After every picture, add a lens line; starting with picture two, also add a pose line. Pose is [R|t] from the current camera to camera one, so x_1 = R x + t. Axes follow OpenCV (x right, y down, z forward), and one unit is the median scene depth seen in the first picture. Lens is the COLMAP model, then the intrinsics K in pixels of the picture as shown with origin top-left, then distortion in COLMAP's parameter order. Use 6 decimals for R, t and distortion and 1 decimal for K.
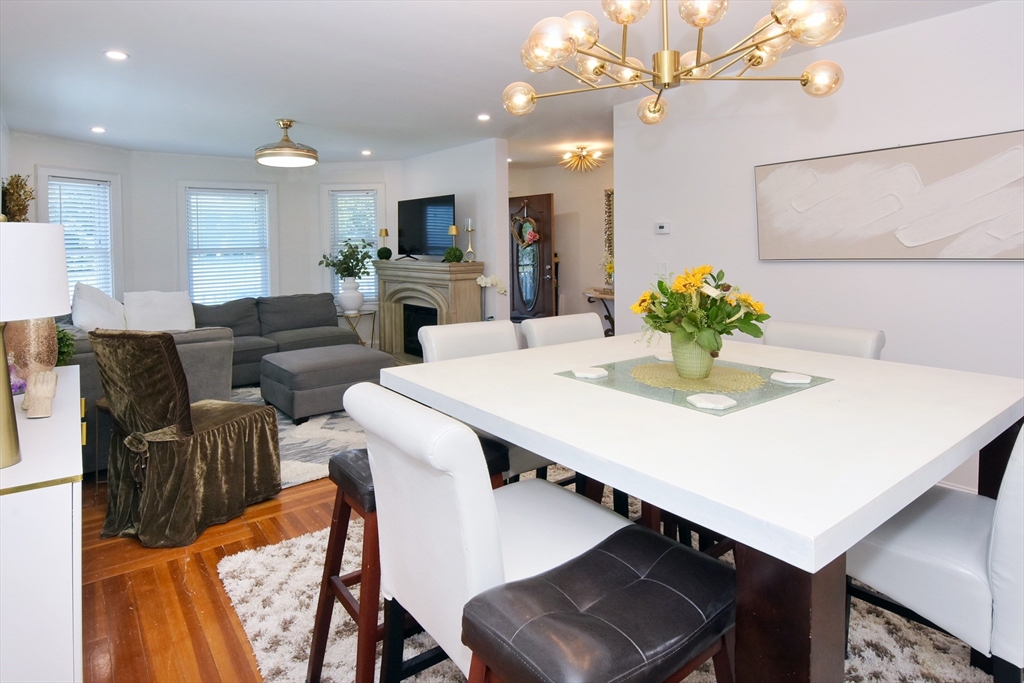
lens RADIAL K [[559.8, 0, 514.1], [0, 559.8, 244.5], [0, 0, 1]] dist [0.011047, -0.014121]
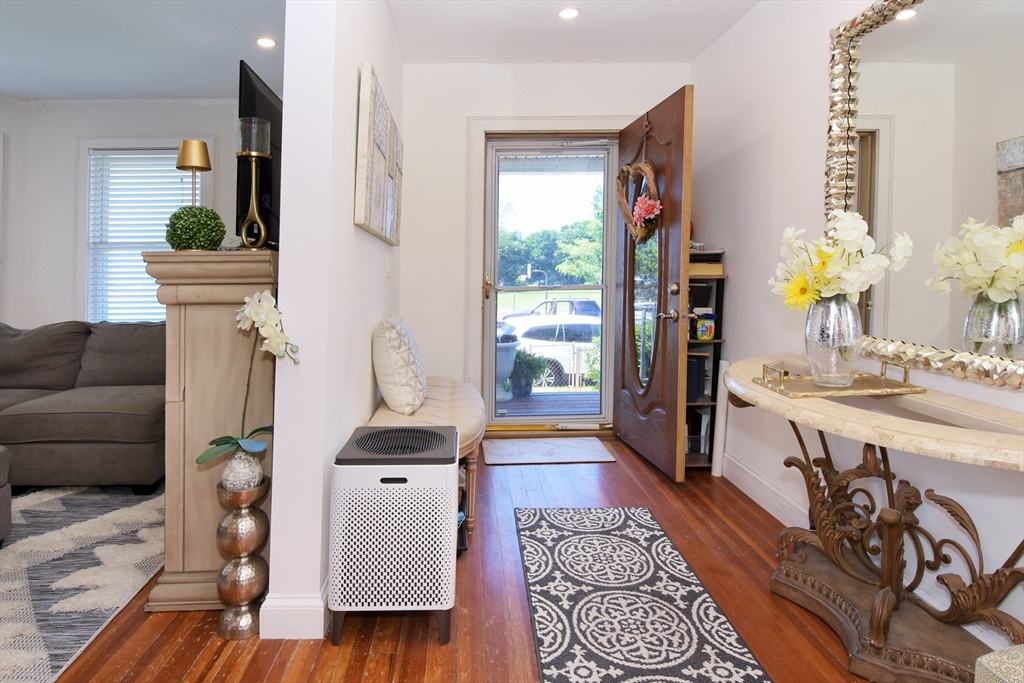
lens RADIAL K [[559.8, 0, 548.9], [0, 559.8, 292.5], [0, 0, 1]] dist [0.011047, -0.014121]
pose [[0.825752, 0.028168, -0.563329, 0.250472], [-0.013247, 0.999445, 0.030557, 0.041884], [0.563877, -0.017770, 0.825667, 0.806838]]
